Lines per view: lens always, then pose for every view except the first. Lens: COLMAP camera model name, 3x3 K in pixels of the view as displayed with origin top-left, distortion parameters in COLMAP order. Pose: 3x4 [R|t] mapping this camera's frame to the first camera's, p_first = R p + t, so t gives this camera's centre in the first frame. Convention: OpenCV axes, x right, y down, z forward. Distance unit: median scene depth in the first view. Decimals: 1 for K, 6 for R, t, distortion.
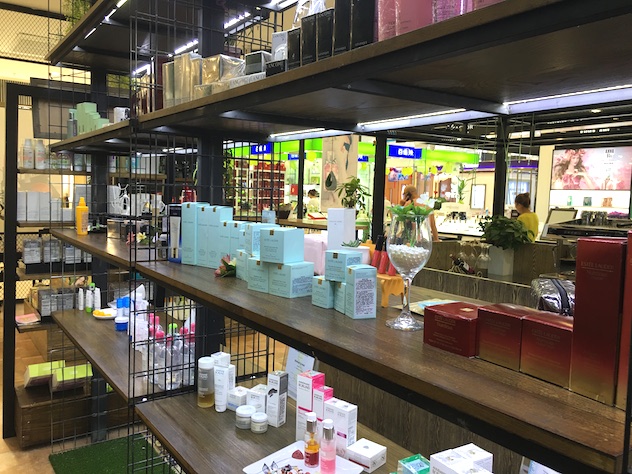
lens RADIAL K [[542.9, 0, 316.0], [0, 542.9, 237.0], [0, 0, 1]] dist [0.035823, 0.002769]
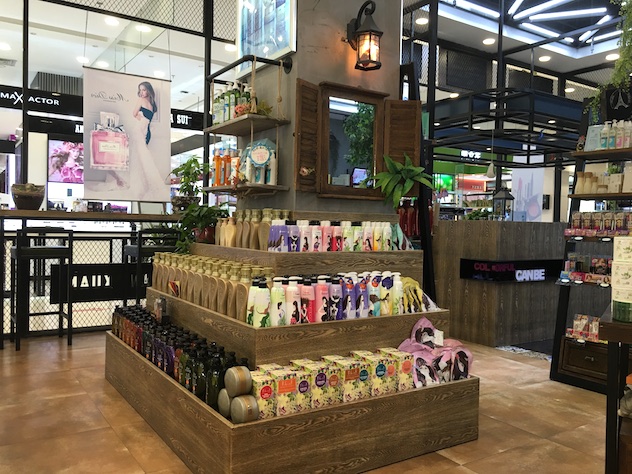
lens RADIAL K [[542.9, 0, 316.0], [0, 542.9, 237.0], [0, 0, 1]] dist [0.035823, 0.002769]
pose [[0.023677, -0.055175, 0.998196, -0.510973], [0.064404, 0.996486, 0.053553, -0.013522], [-0.997643, 0.063020, 0.027147, 0.538520]]
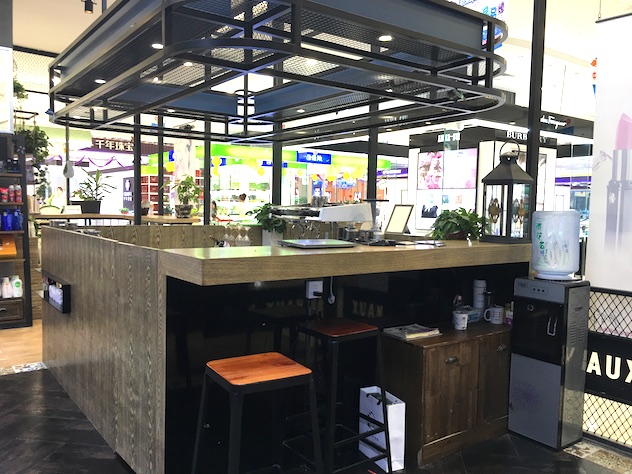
lens RADIAL K [[542.9, 0, 316.0], [0, 542.9, 237.0], [0, 0, 1]] dist [0.035823, 0.002769]
pose [[0.999537, -0.011949, 0.027980, 0.200916], [0.012523, 0.999713, -0.020435, 0.028962], [-0.027728, 0.020776, 0.999400, -0.079074]]
